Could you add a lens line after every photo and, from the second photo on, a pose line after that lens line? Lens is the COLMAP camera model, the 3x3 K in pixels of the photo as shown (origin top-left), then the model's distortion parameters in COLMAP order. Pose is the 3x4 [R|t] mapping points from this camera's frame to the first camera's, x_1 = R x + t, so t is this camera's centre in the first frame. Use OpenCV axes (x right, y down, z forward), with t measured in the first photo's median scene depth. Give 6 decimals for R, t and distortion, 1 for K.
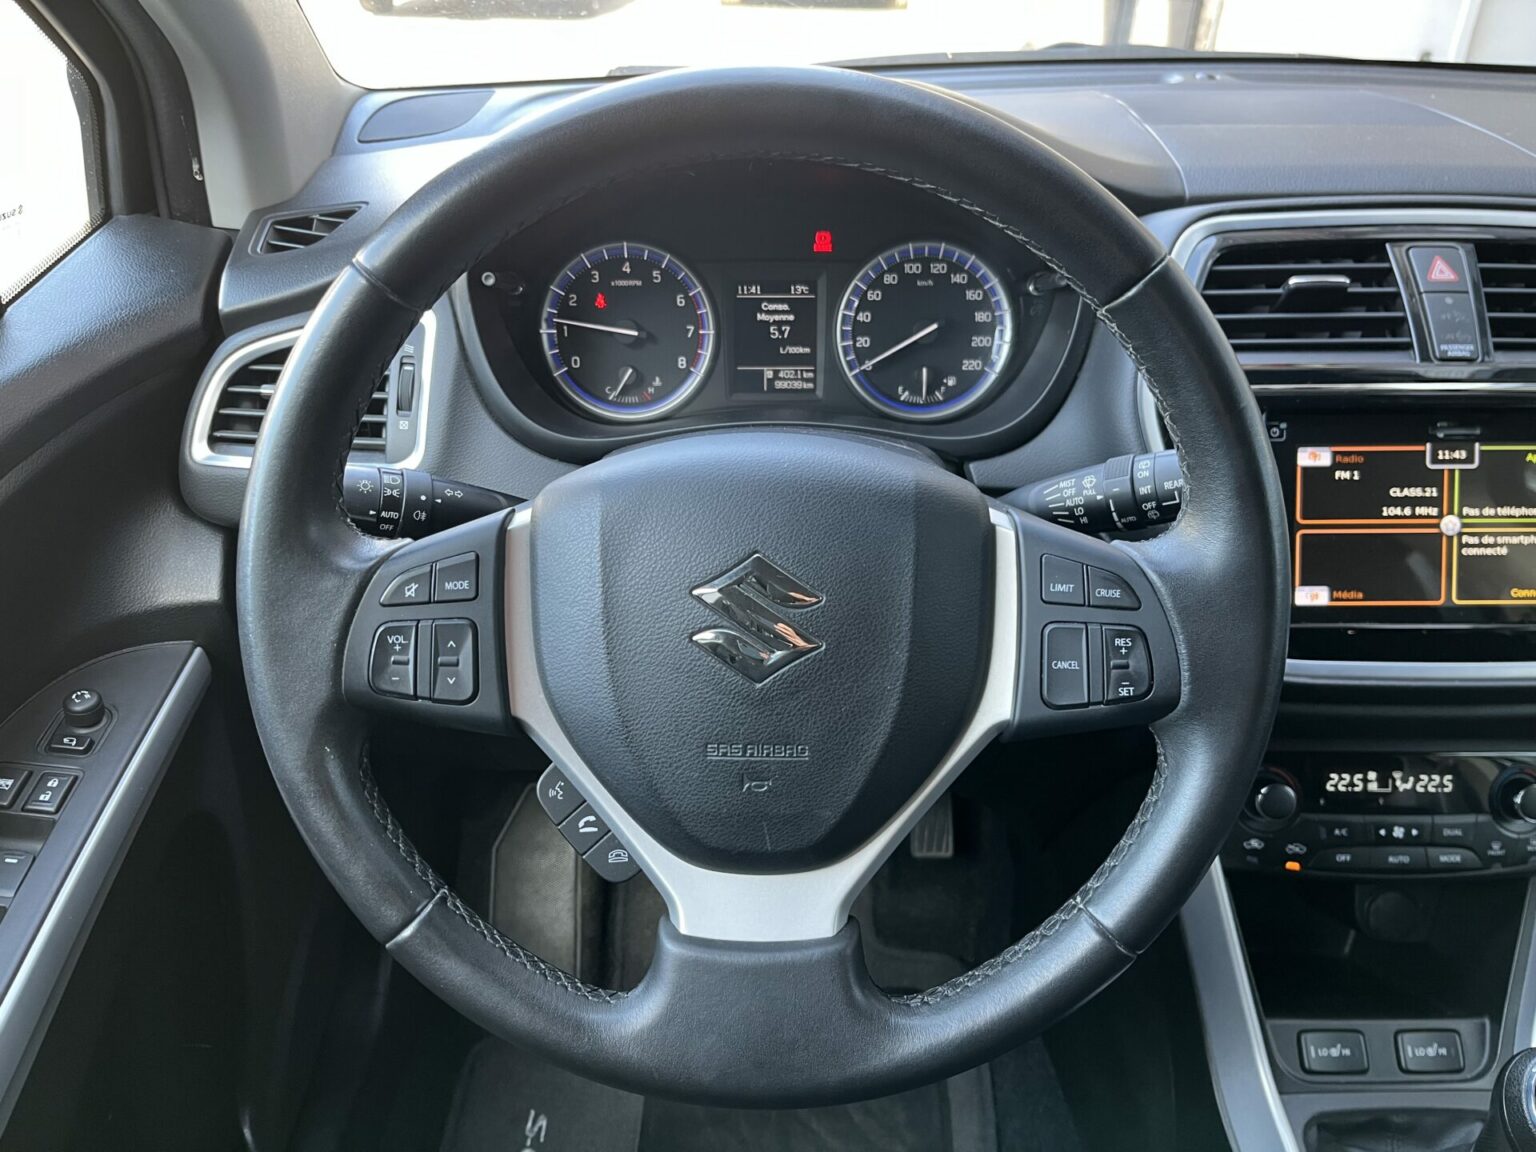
lens RADIAL K [[1170.9, 0, 759.9], [0, 1170.9, 575.7], [0, 0, 1]] dist [0.053842, -0.083884]
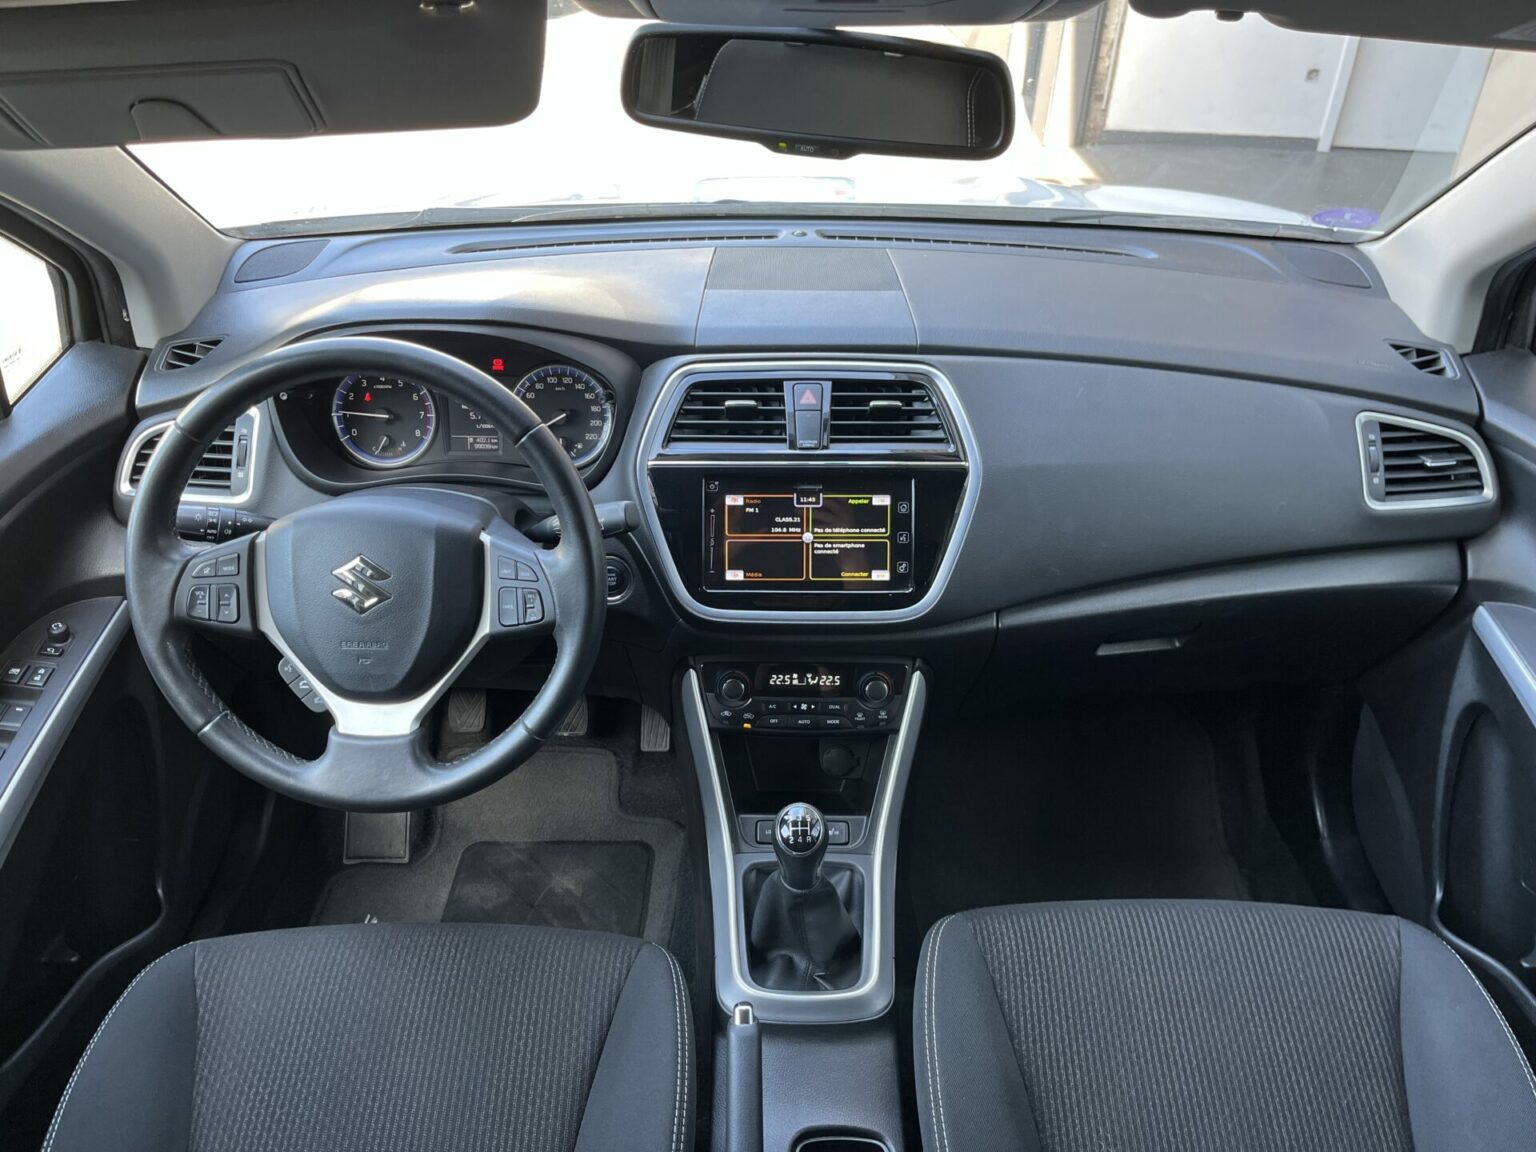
lens RADIAL K [[1164.8, 0, 768.0], [0, 1164.8, 576.0], [0, 0, 1]] dist [0.049977, -0.068937]
pose [[0.999885, 0.007088, 0.013375, 0.492023], [-0.007425, 0.999651, 0.025358, -0.027871], [-0.013191, -0.025455, 0.999589, -0.816182]]
